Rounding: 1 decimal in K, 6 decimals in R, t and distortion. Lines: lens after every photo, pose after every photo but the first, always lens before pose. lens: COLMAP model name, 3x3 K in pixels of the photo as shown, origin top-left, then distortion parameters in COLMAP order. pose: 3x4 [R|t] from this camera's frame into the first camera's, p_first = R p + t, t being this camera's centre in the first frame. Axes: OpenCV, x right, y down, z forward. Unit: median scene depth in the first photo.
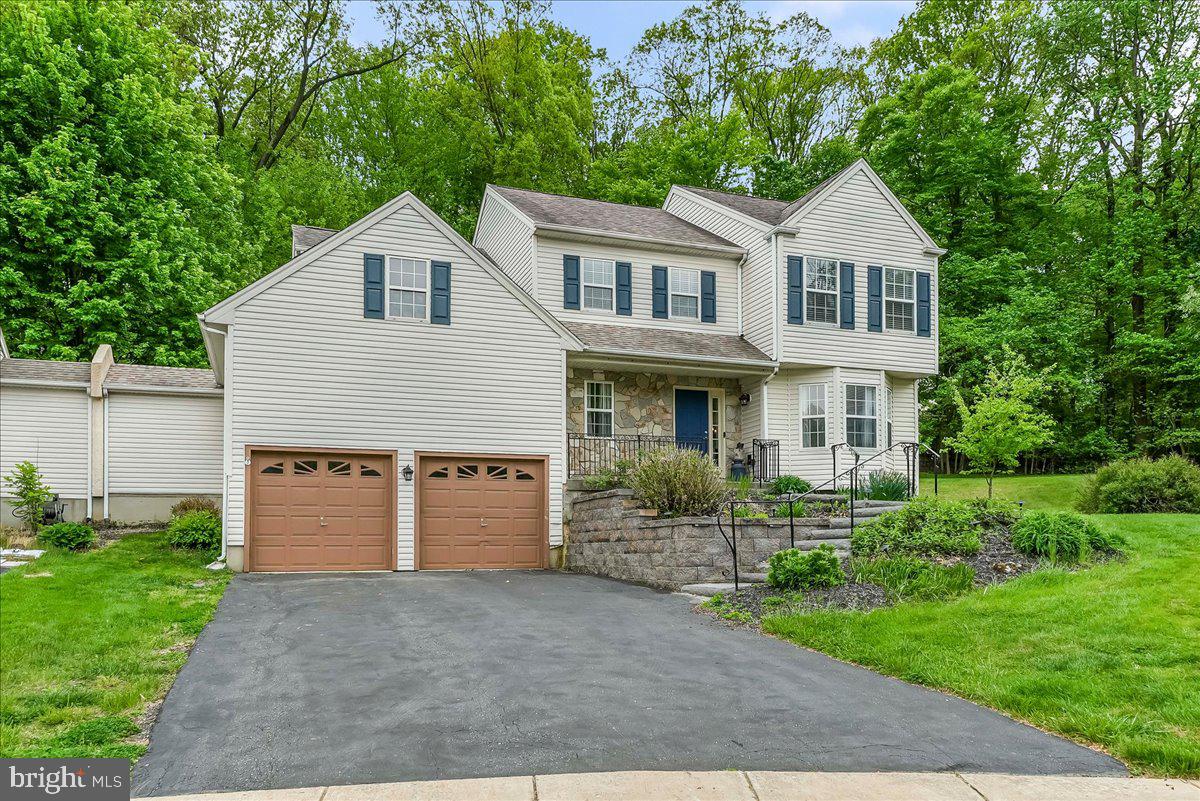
lens RADIAL K [[976.4, 0, 598.3], [0, 976.4, 403.7], [0, 0, 1]] dist [0.033344, -0.008071]
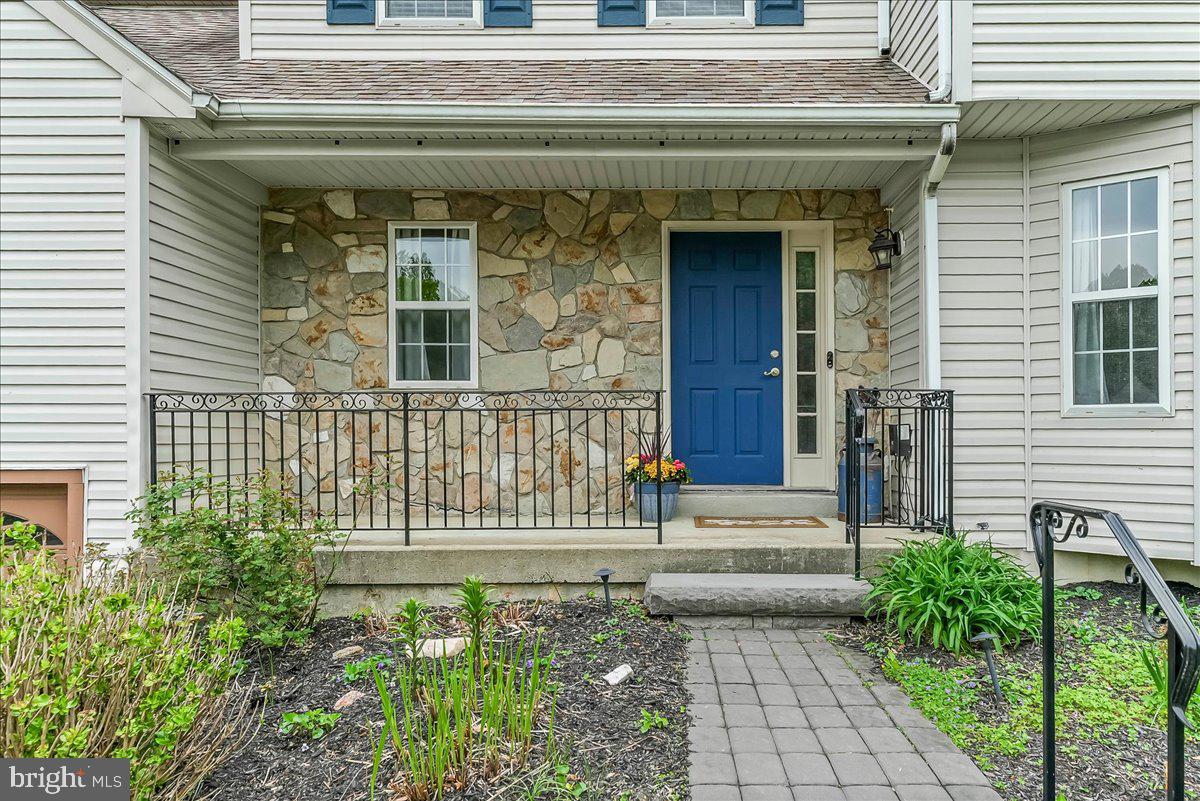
lens RADIAL K [[976.4, 0, 604.5], [0, 976.4, 396.1], [0, 0, 1]] dist [0.033344, -0.008071]
pose [[0.929581, -0.005545, -0.368575, 0.186768], [0.050442, 0.992394, 0.112290, 0.002521], [0.365149, -0.122974, 0.922791, 0.673796]]
